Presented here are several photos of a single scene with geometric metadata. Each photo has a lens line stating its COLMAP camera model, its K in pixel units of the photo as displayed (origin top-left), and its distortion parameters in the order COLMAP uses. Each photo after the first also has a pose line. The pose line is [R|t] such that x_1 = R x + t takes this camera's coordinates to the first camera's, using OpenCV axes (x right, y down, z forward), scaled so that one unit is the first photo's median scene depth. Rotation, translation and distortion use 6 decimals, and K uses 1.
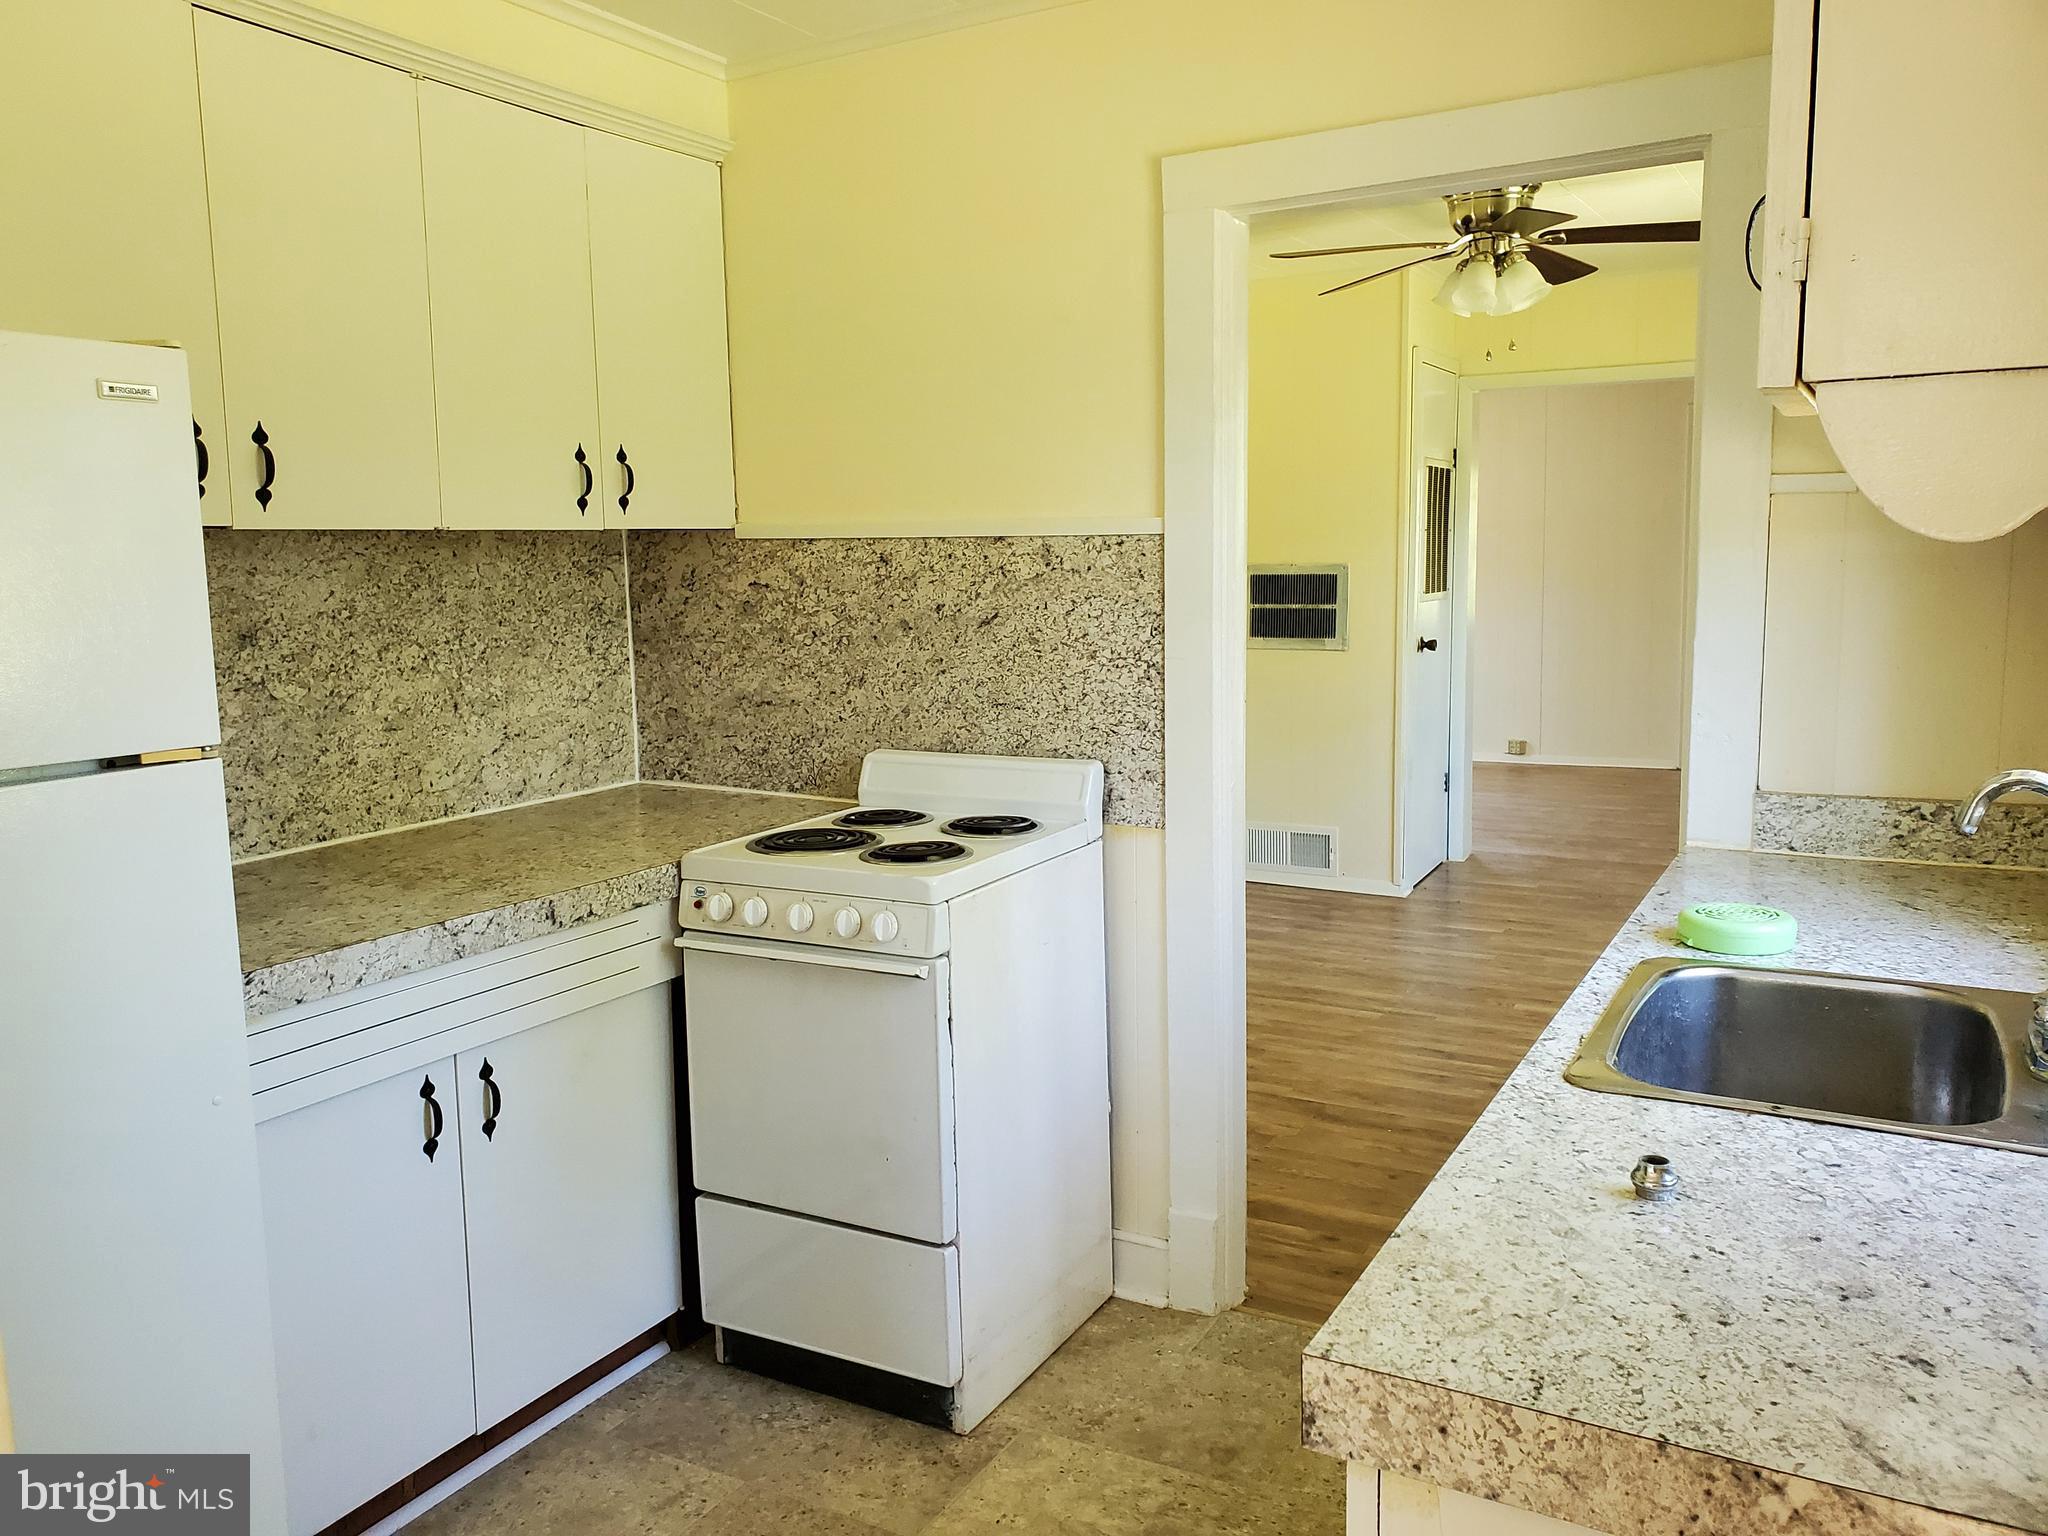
lens RADIAL K [[1589.7, 0, 1026.4], [0, 1589.7, 740.8], [0, 0, 1]] dist [0.003421, -0.000819]
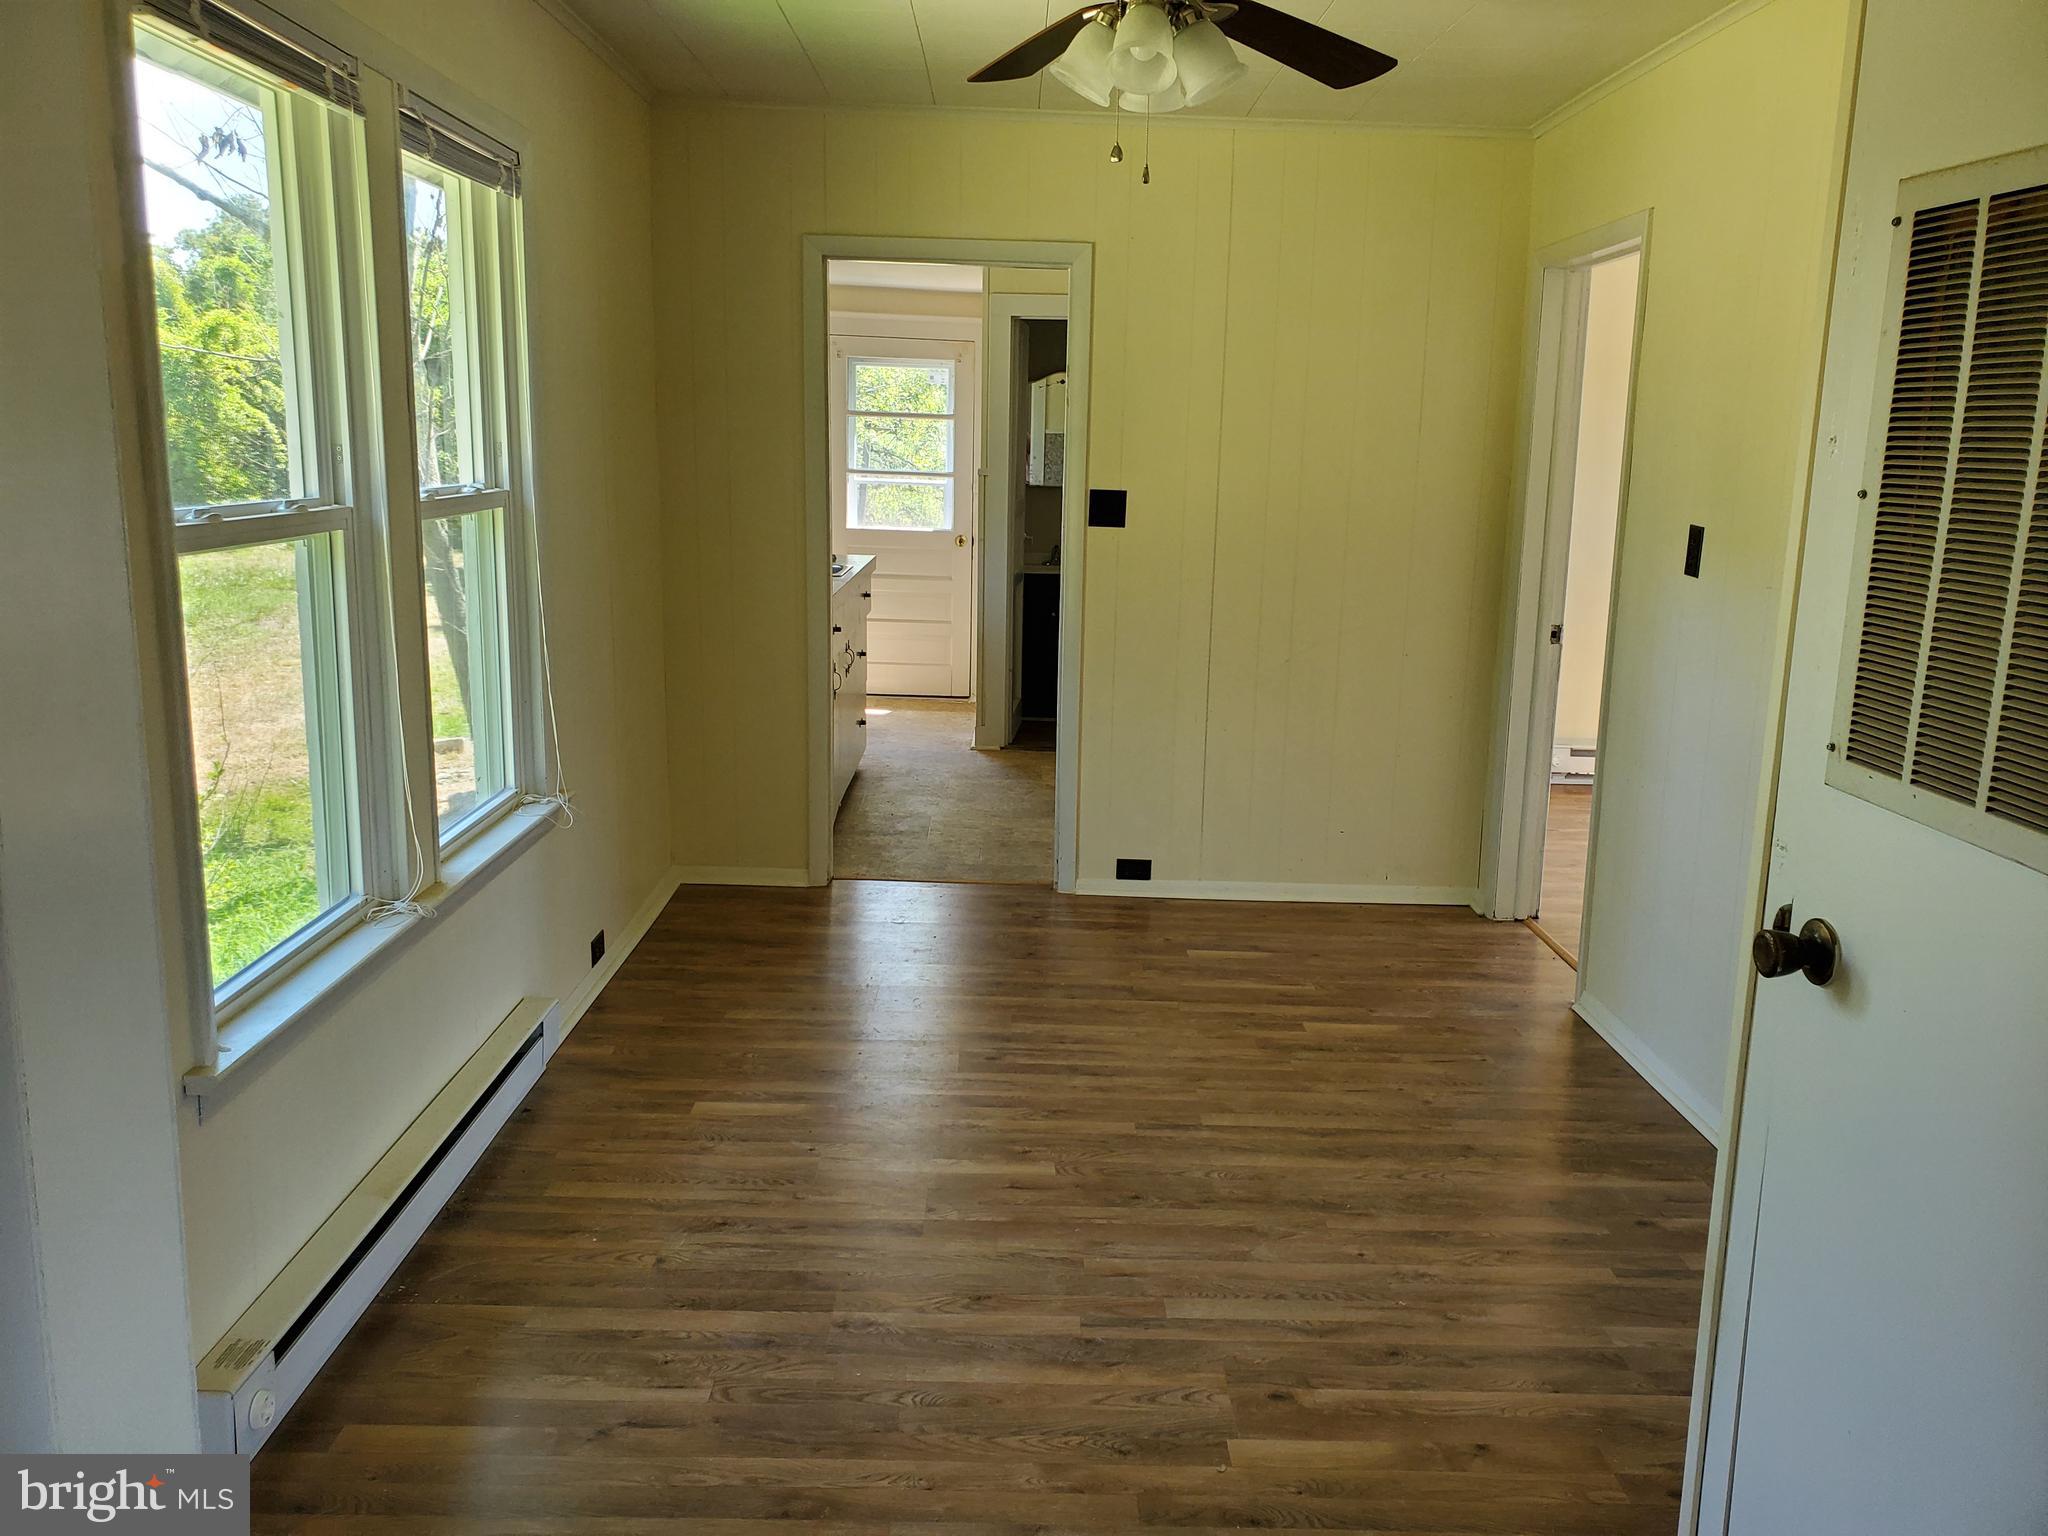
lens RADIAL K [[1589.7, 0, 1026.4], [0, 1589.7, 740.8], [0, 0, 1]] dist [0.003421, -0.000819]
pose [[-0.869599, 0.092876, -0.484944, 0.479728], [-0.069741, 0.949200, 0.306849, -0.164165], [0.488808, 0.300656, -0.818946, 1.137933]]
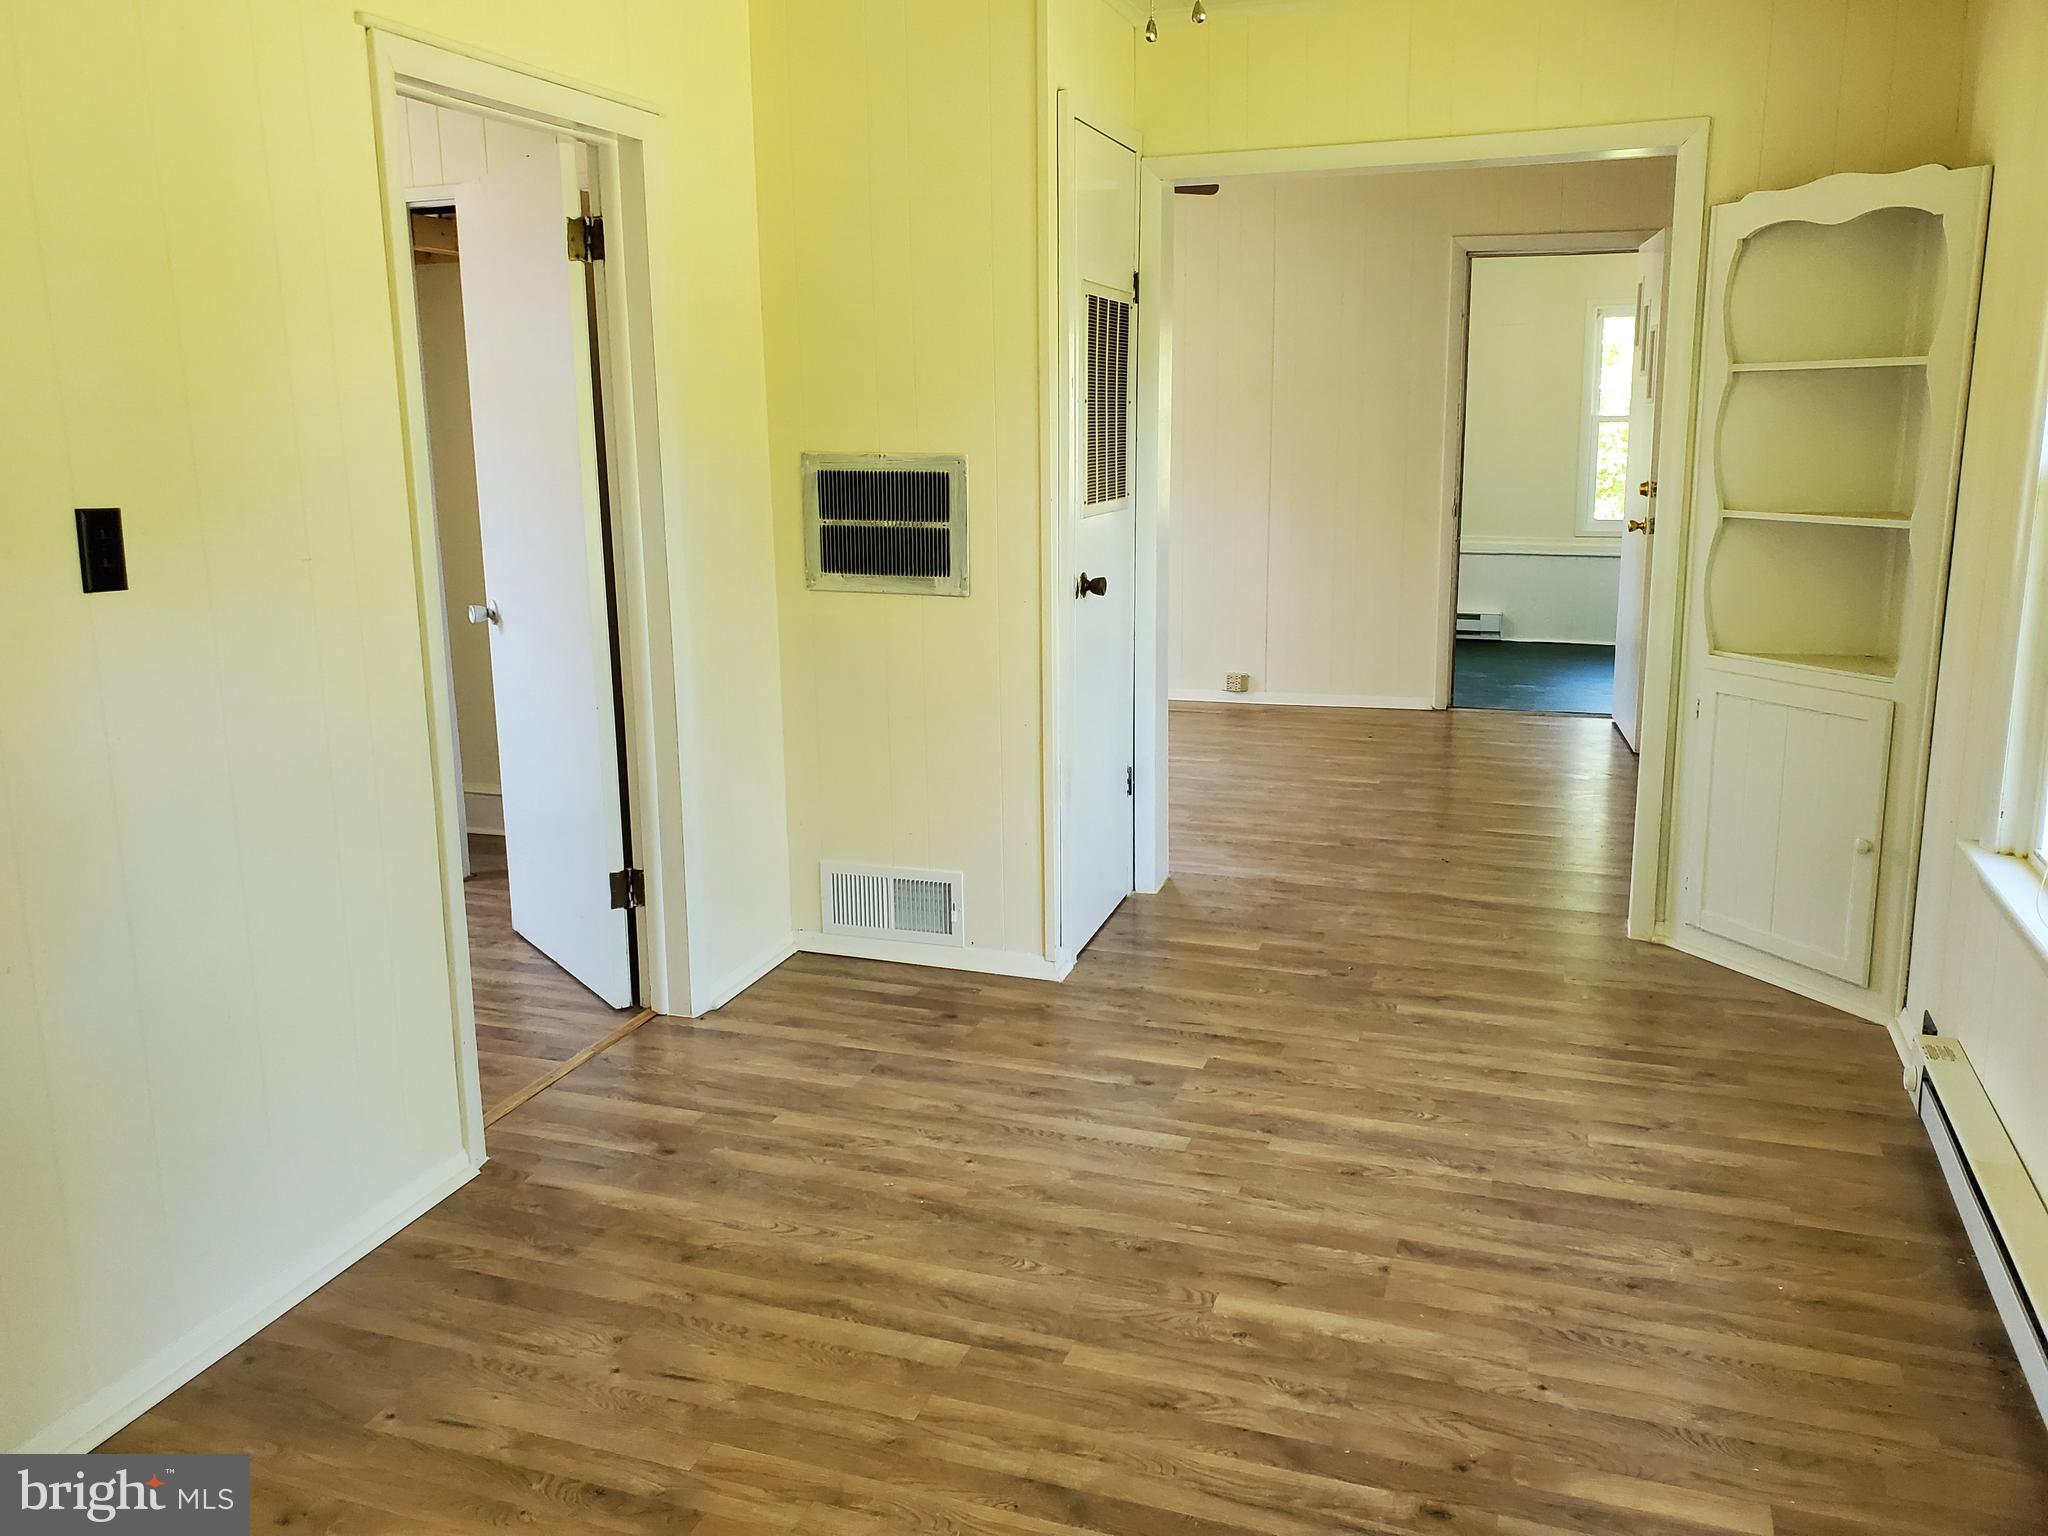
lens RADIAL K [[1569.7, 0, 1024.0], [0, 1569.7, 768.0], [0, 0, 1]] dist [0.004768, 0.001999]
pose [[0.987243, -0.030379, 0.156297, 0.126010], [0.015078, 0.995056, 0.098166, -0.050120], [-0.158506, -0.094557, 0.982820, 0.384591]]
